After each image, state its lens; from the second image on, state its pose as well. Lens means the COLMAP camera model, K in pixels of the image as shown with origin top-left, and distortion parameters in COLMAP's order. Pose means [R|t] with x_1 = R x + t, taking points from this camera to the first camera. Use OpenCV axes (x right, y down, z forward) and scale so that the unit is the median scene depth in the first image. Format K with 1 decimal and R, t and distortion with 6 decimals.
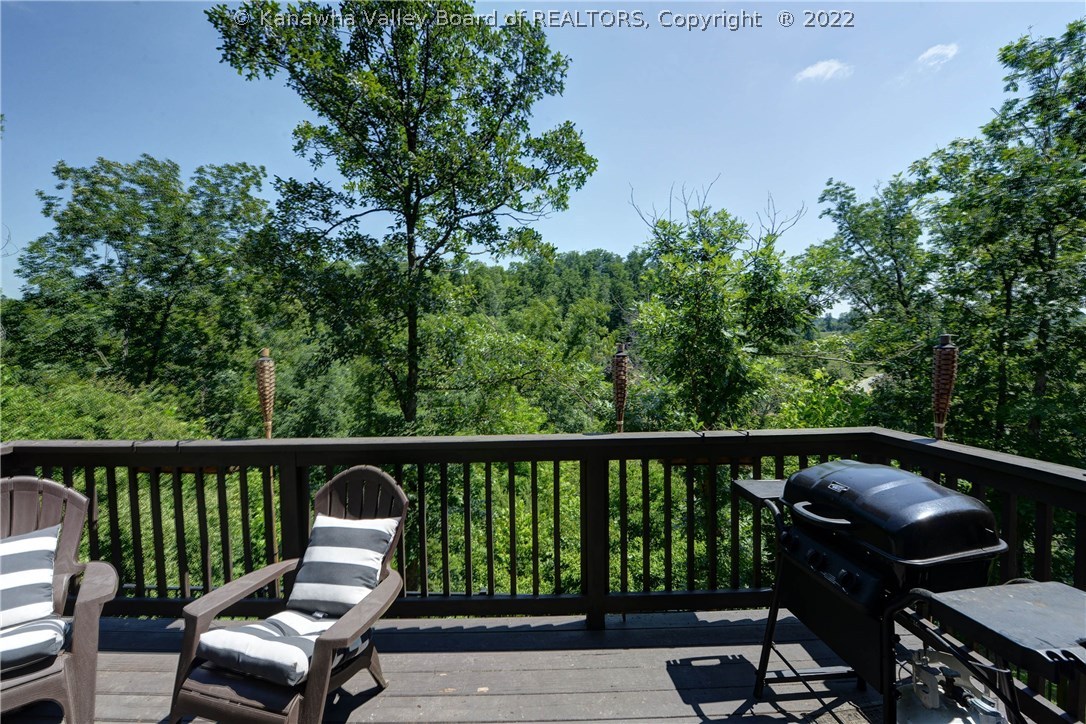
lens RADIAL K [[437.3, 0, 543.0], [0, 437.3, 362.0], [0, 0, 1]] dist [-0.027952, 0.003991]
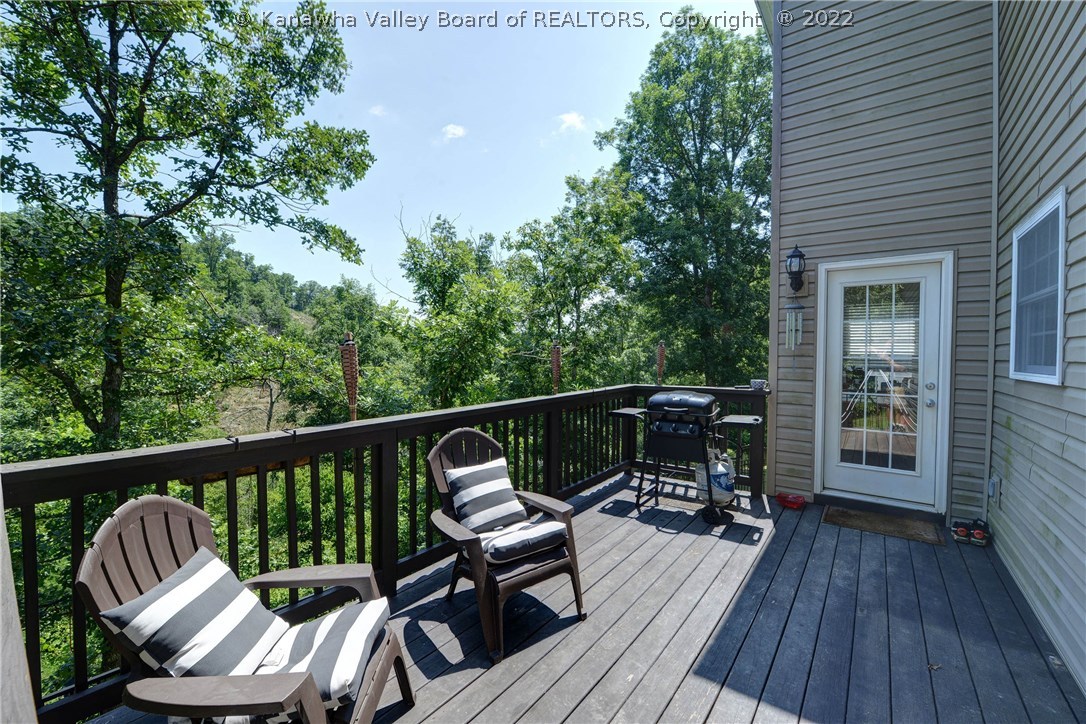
lens RADIAL K [[437.3, 0, 543.0], [0, 437.3, 362.0], [0, 0, 1]] dist [-0.027952, 0.003991]
pose [[0.611836, -0.001501, 0.790983, -0.293868], [0.008589, 0.999952, -0.004746, 0.011791], [-0.790938, 0.009698, 0.611819, 0.005440]]
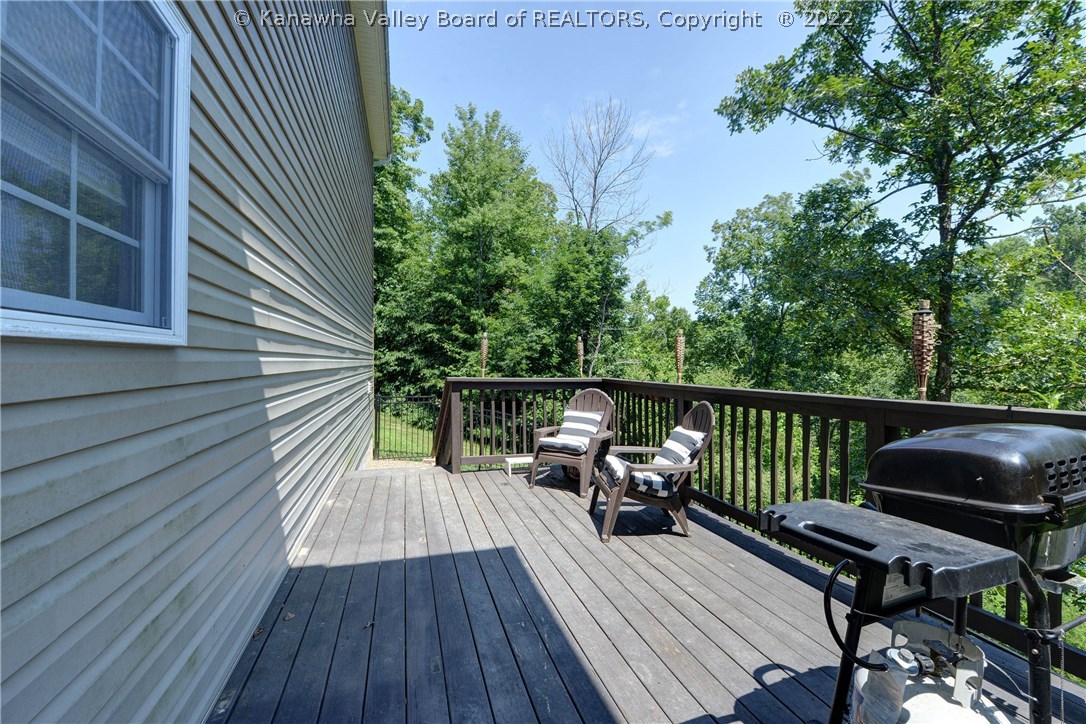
lens RADIAL K [[449.5, 0, 543.0], [0, 449.5, 362.0], [0, 0, 1]] dist [0.048538, 0.000034]
pose [[0.298061, 0.011661, -0.954476, 0.208834], [-0.033422, 0.999440, 0.001773, 0.024791], [0.953962, 0.031371, 0.298283, -0.006562]]
